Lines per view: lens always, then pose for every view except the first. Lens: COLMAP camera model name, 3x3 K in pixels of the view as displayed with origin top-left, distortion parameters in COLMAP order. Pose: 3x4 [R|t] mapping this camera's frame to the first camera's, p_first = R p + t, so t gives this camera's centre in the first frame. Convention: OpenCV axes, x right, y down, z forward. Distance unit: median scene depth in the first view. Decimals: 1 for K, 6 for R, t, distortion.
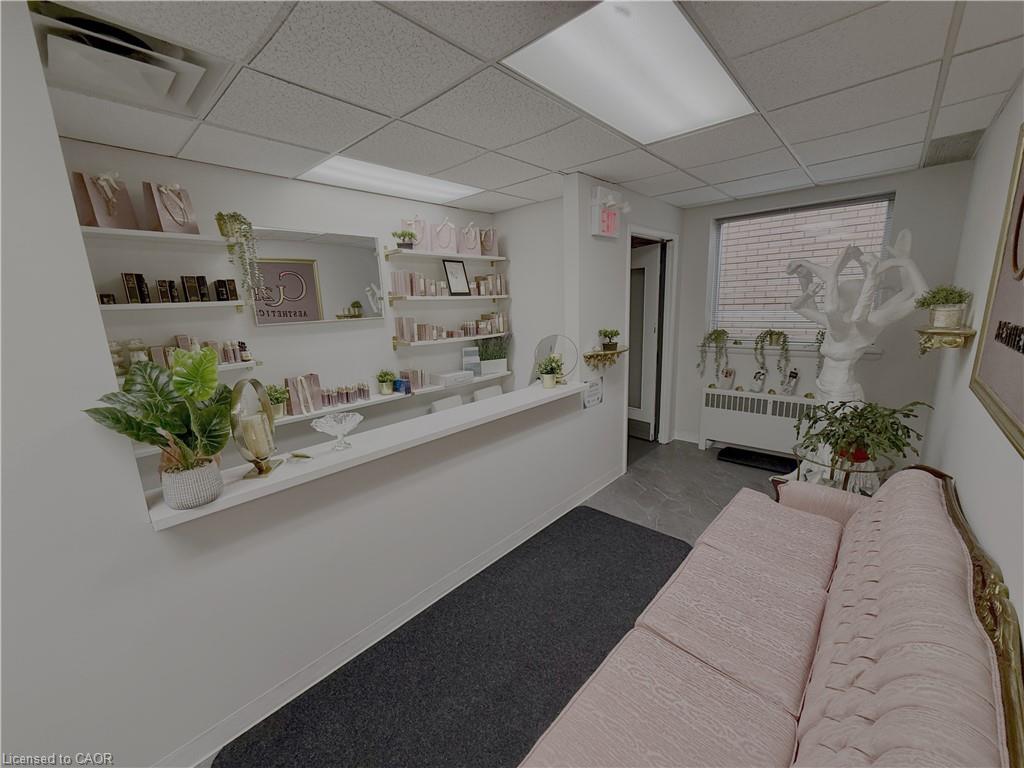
lens RADIAL K [[408.9, 0, 512.0], [0, 408.9, 384.0], [0, 0, 1]] dist [0.000953, 0.000044]
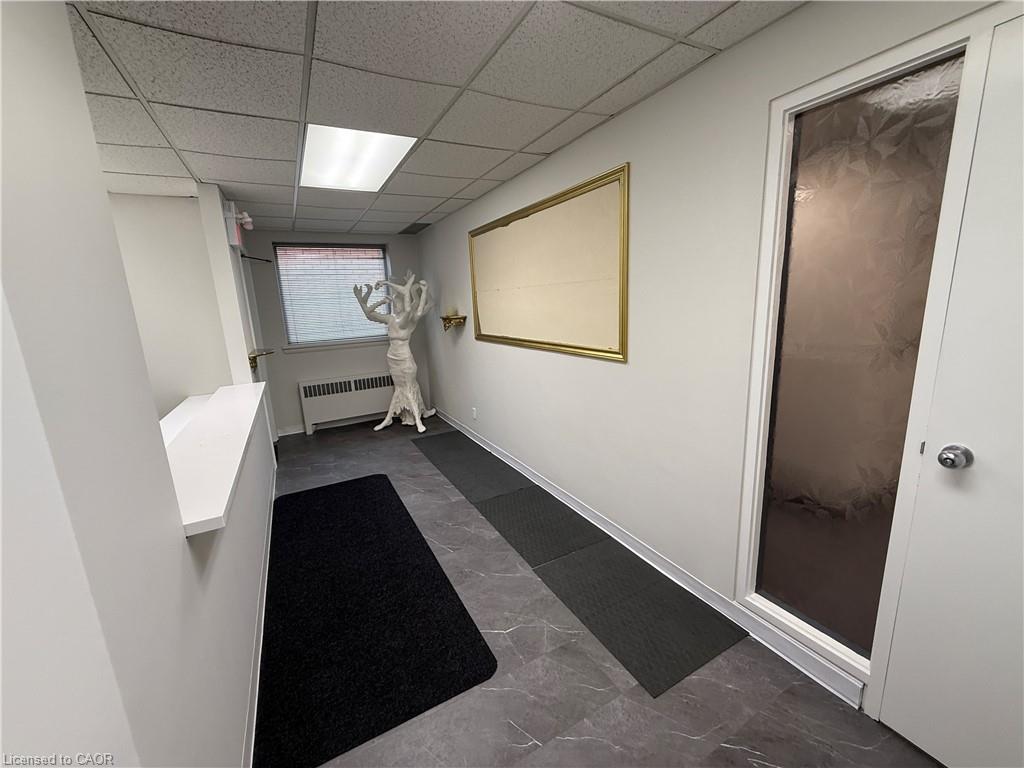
lens RADIAL K [[416.5, 0, 512.0], [0, 416.5, 384.0], [0, 0, 1]] dist [0.000419, 0.000105]
pose [[0.329982, -0.162814, 0.929840, -0.588582], [0.216990, 0.971720, 0.093142, 0.042029], [-0.918709, 0.171031, 0.355979, 0.004401]]
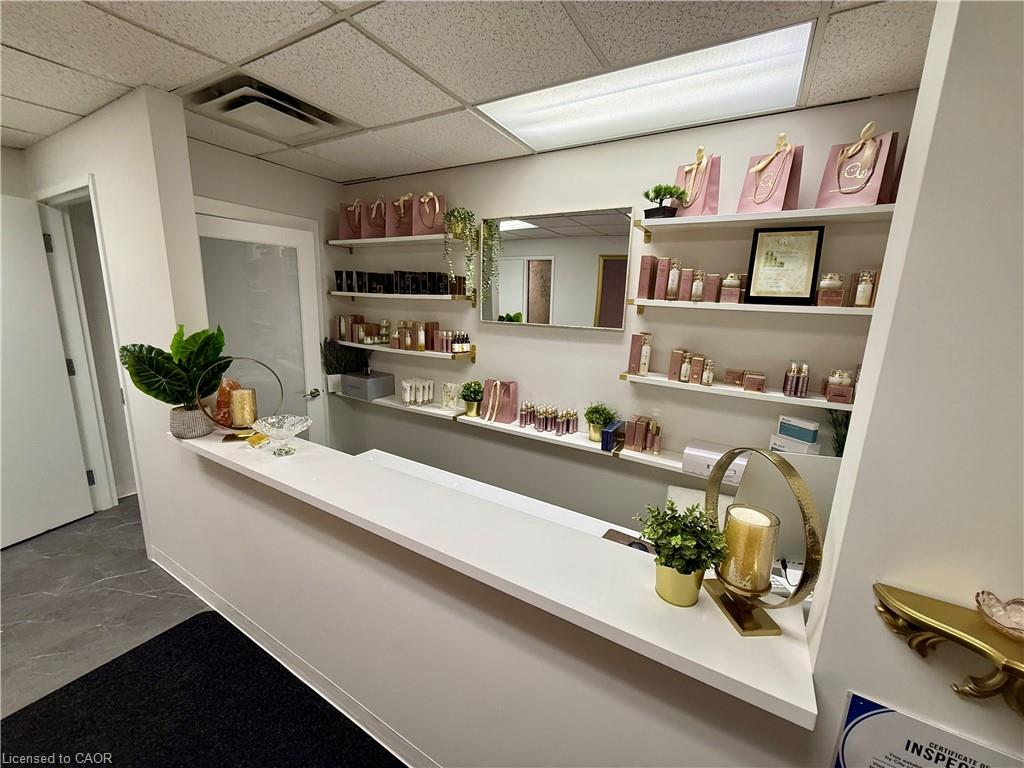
lens RADIAL K [[409.0, 0, 518.0], [0, 409.0, 387.2], [0, 0, 1]] dist [0.000165, 0.000082]
pose [[0.208401, 0.239843, -0.948179, 0.308750], [-0.236872, 0.952981, 0.188995, -0.165113], [0.948926, 0.185210, 0.255415, 0.711551]]
